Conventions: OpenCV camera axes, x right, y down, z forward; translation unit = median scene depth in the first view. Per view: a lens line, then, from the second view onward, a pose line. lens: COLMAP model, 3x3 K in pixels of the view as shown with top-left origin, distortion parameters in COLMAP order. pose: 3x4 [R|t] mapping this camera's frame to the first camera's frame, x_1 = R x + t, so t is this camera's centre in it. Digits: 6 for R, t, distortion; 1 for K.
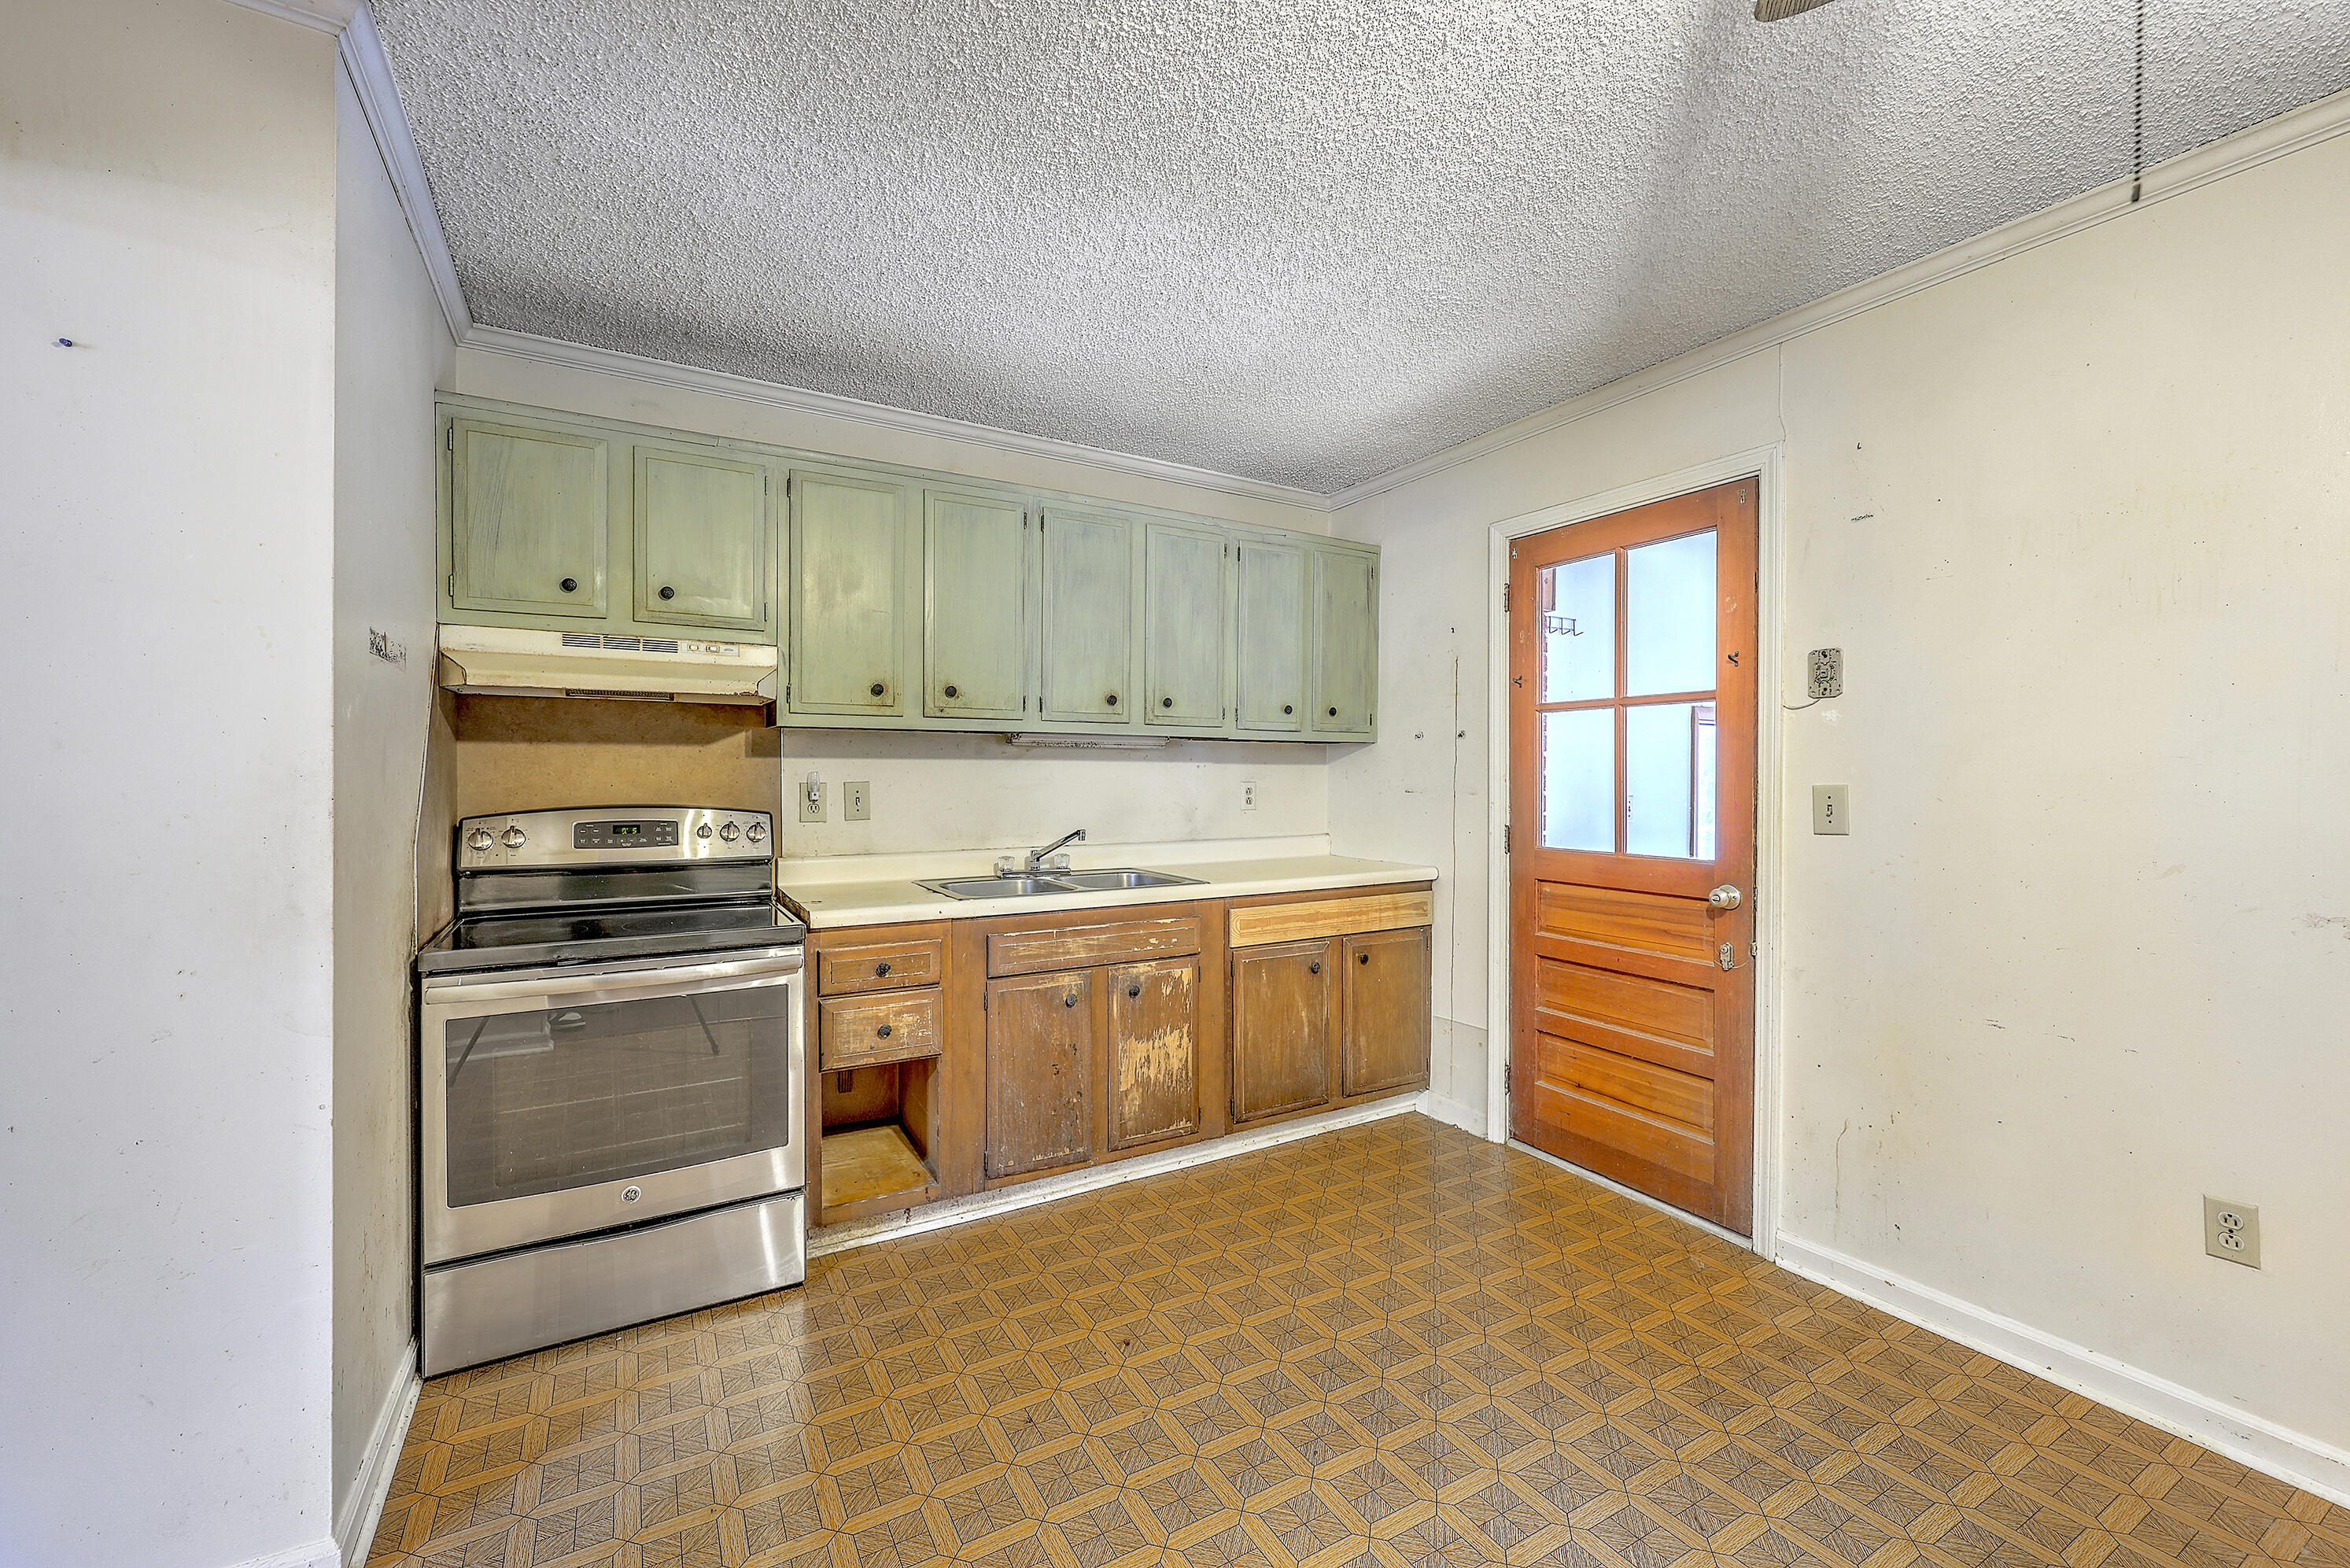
lens RADIAL K [[963.2, 0, 1168.7], [0, 963.2, 777.9], [0, 0, 1]] dist [0.002629, -0.000344]
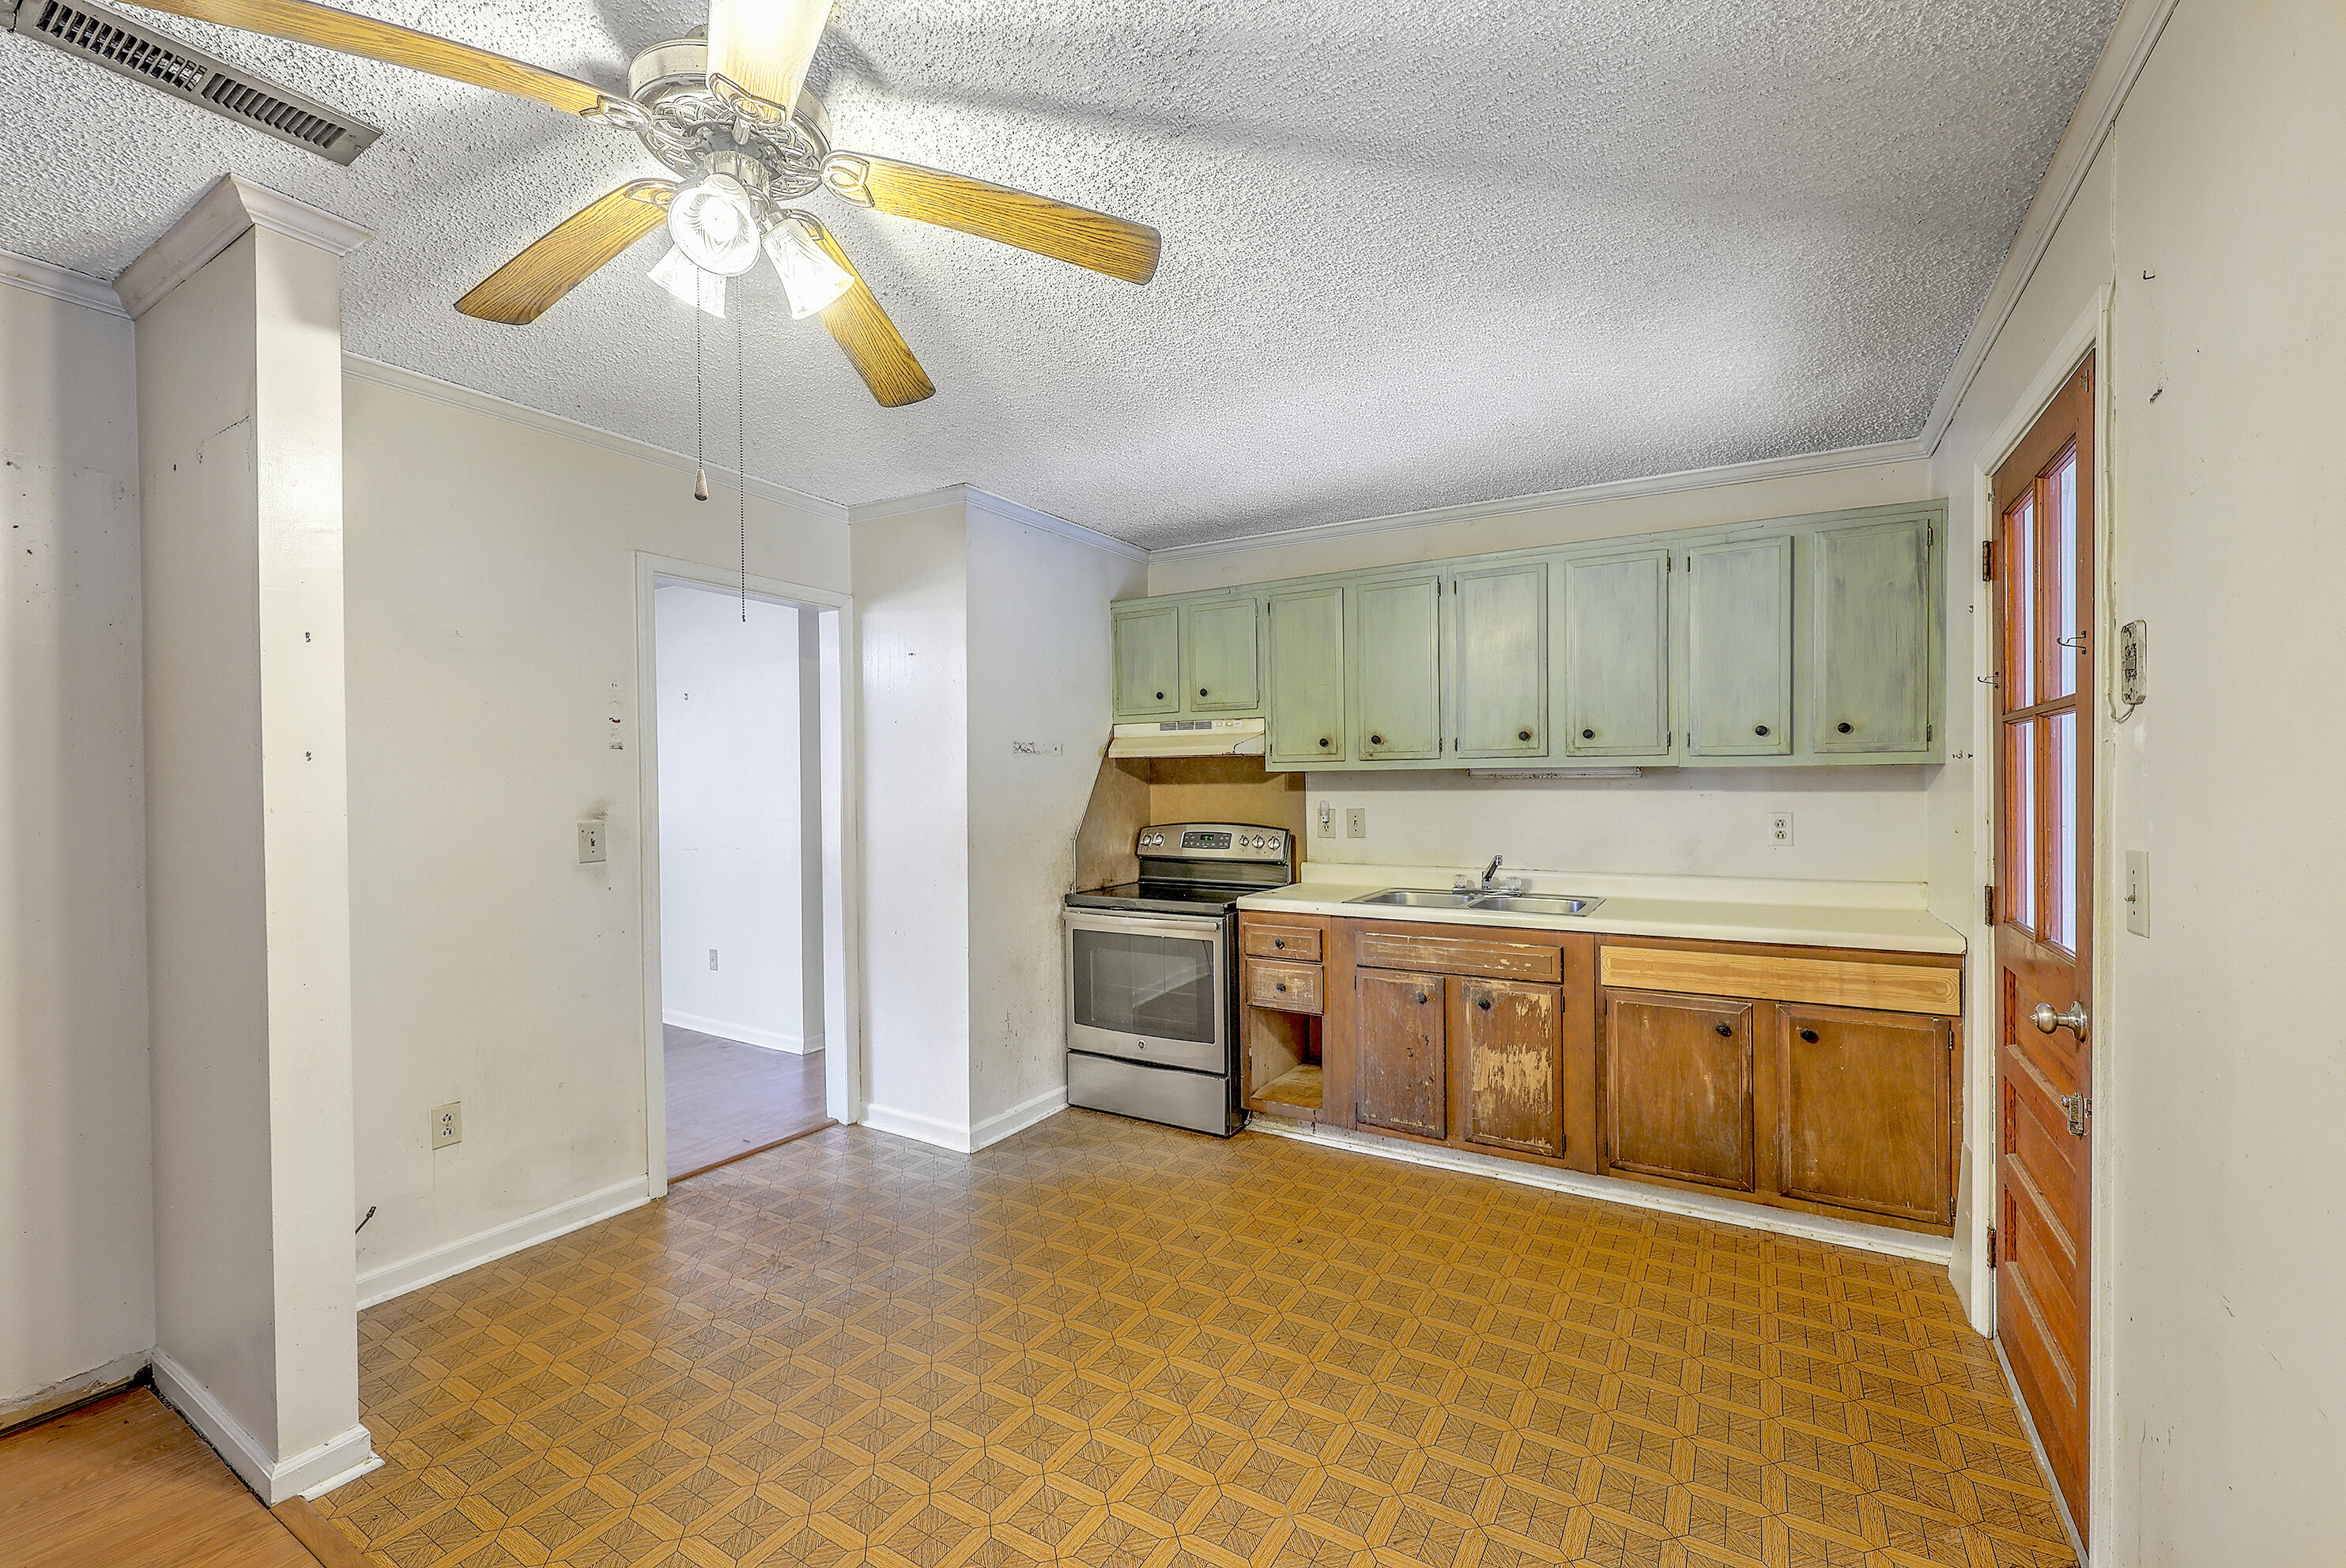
lens RADIAL K [[961.4, 0, 1166.0], [0, 961.4, 788.9], [0, 0, 1]] dist [0.002629, -0.000344]
pose [[0.471336, -0.001685, -0.881952, 0.747140], [0.006837, 0.999975, 0.001744, -0.028537], [0.881927, -0.006852, 0.471336, 0.156678]]
